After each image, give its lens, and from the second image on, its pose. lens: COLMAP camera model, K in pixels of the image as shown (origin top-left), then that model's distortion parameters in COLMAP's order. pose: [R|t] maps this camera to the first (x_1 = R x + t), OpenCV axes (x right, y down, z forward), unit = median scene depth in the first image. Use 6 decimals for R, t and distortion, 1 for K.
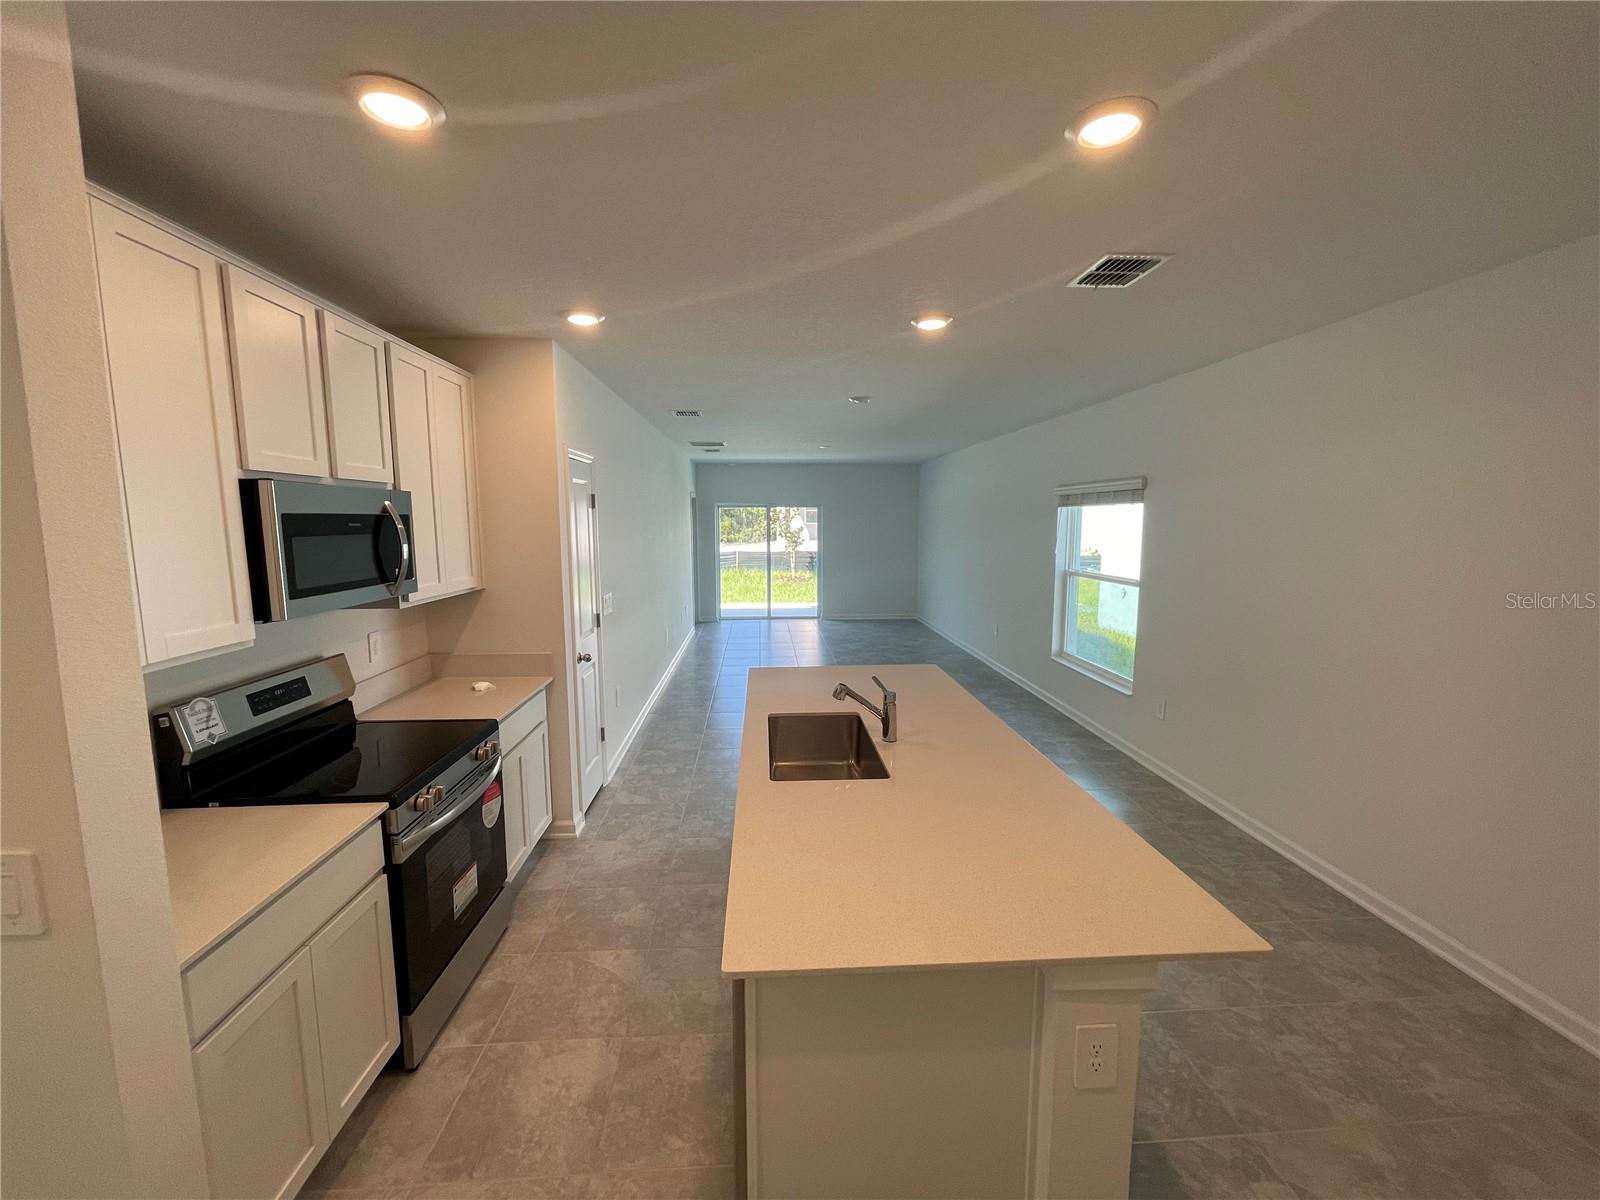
lens RADIAL K [[644.3, 0, 800.0], [0, 644.3, 600.0], [0, 0, 1]] dist [-0.001203, 0.000022]
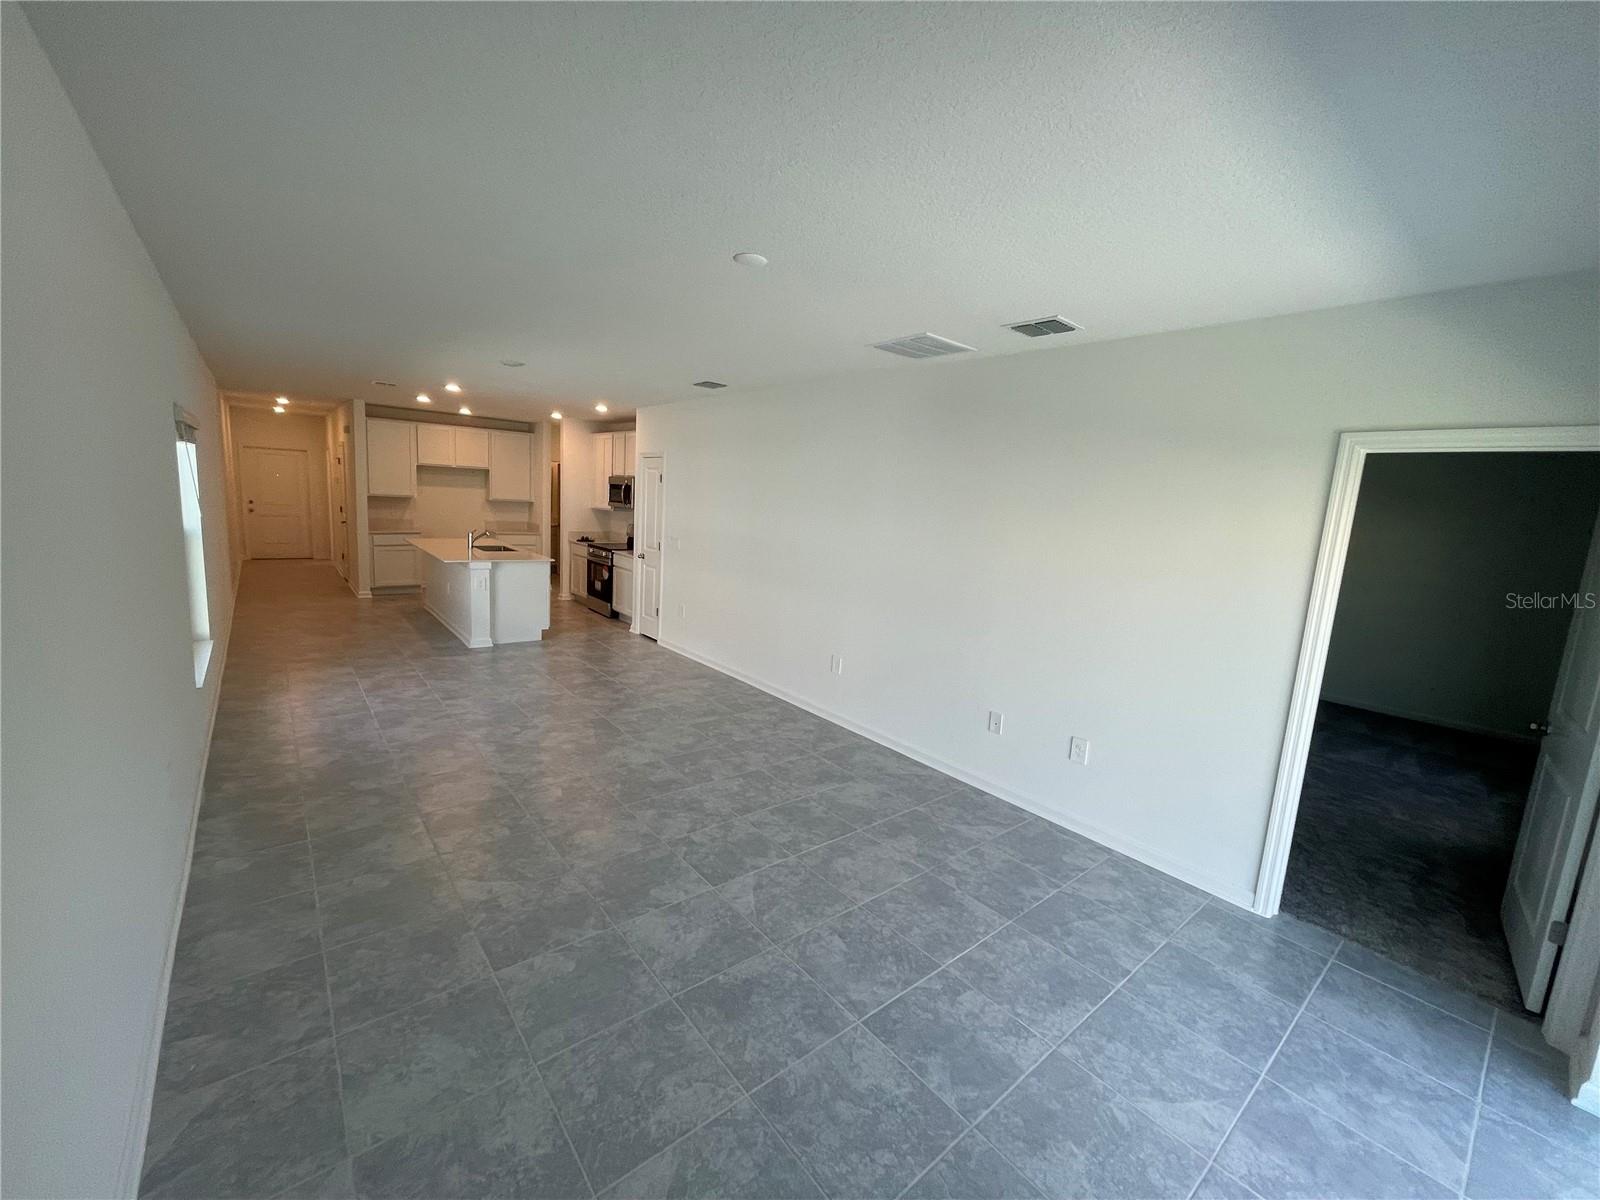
lens RADIAL K [[644.3, 0, 800.0], [0, 644.3, 600.0], [0, 0, 1]] dist [-0.001203, 0.000022]
pose [[-0.806626, 0.049964, -0.588946, 0.283118], [-0.129812, 0.957117, 0.258990, -0.225072], [0.576630, 0.285360, -0.765550, 1.774193]]
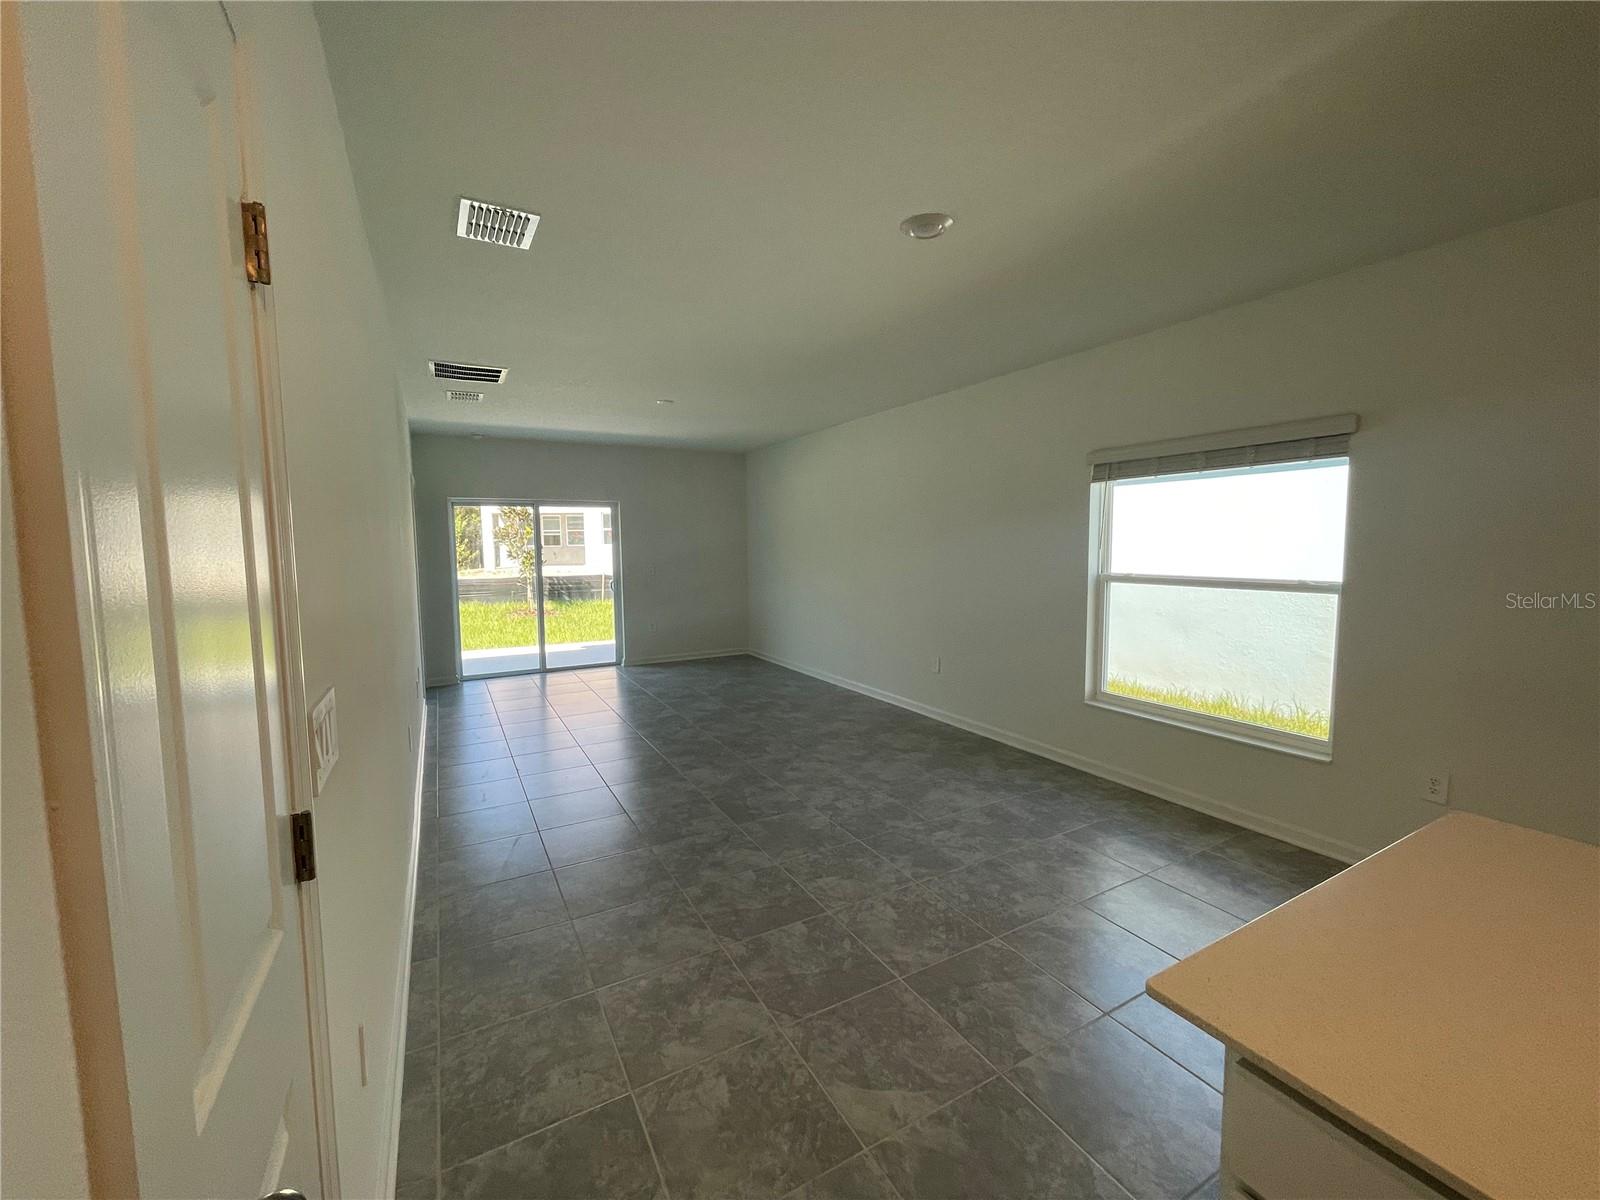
lens RADIAL K [[644.3, 0, 800.0], [0, 644.3, 600.0], [0, 0, 1]] dist [-0.001203, 0.000022]
pose [[0.901022, -0.046086, 0.431319, -0.173461], [0.062011, 0.997812, -0.022925, -0.022768], [-0.429318, 0.047402, 0.901908, 0.506315]]
